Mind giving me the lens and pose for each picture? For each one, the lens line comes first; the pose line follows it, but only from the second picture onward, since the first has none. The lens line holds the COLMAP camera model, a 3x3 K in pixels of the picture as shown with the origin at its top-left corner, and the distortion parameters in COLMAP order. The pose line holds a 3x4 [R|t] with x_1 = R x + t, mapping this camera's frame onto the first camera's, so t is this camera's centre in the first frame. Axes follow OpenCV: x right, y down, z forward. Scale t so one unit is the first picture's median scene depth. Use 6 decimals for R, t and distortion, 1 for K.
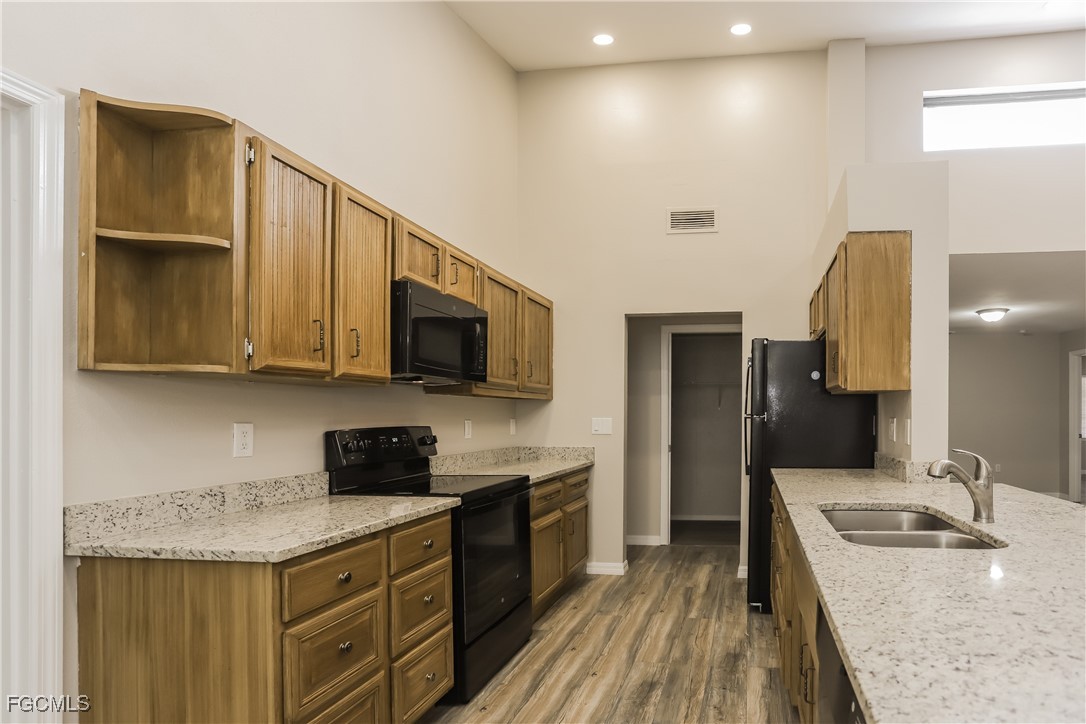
lens RADIAL K [[515.8, 0, 543.4], [0, 515.8, 412.0], [0, 0, 1]] dist [-0.018175, 0.000251]
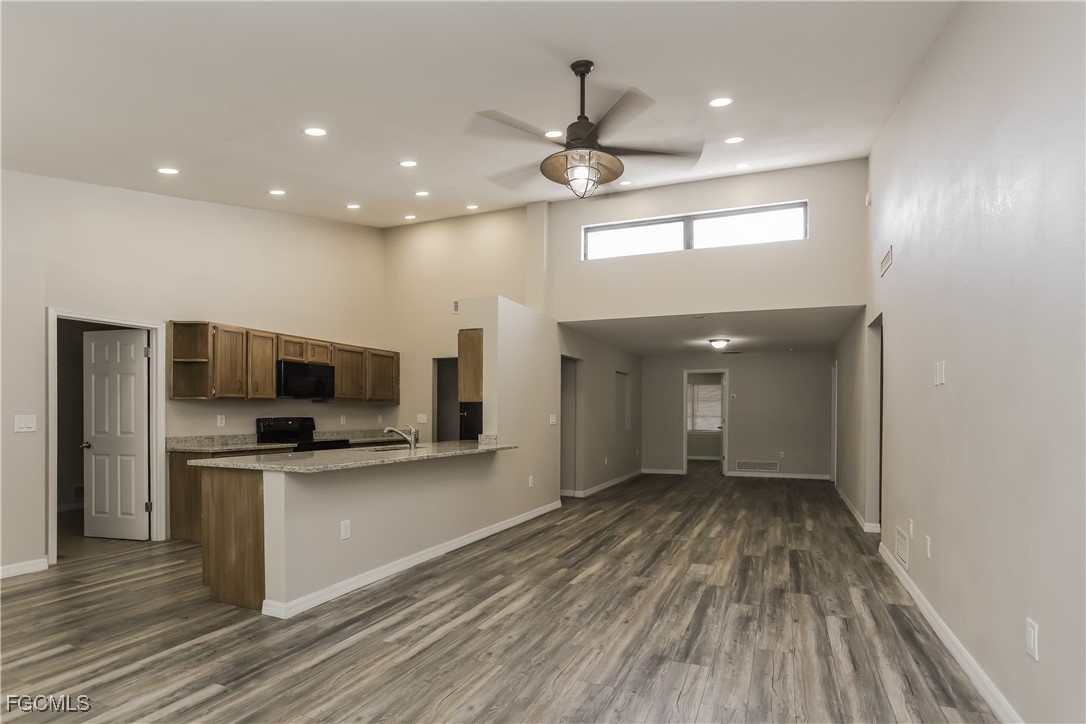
lens RADIAL K [[572.5, 0, 543.9], [0, 572.5, 410.9], [0, 0, 1]] dist [-0.017821, 0.000251]
pose [[0.959216, 0.002578, -0.282662, 1.828681], [-0.001897, 0.999995, 0.002684, -0.011832], [0.282667, -0.002038, 0.959216, -1.392389]]
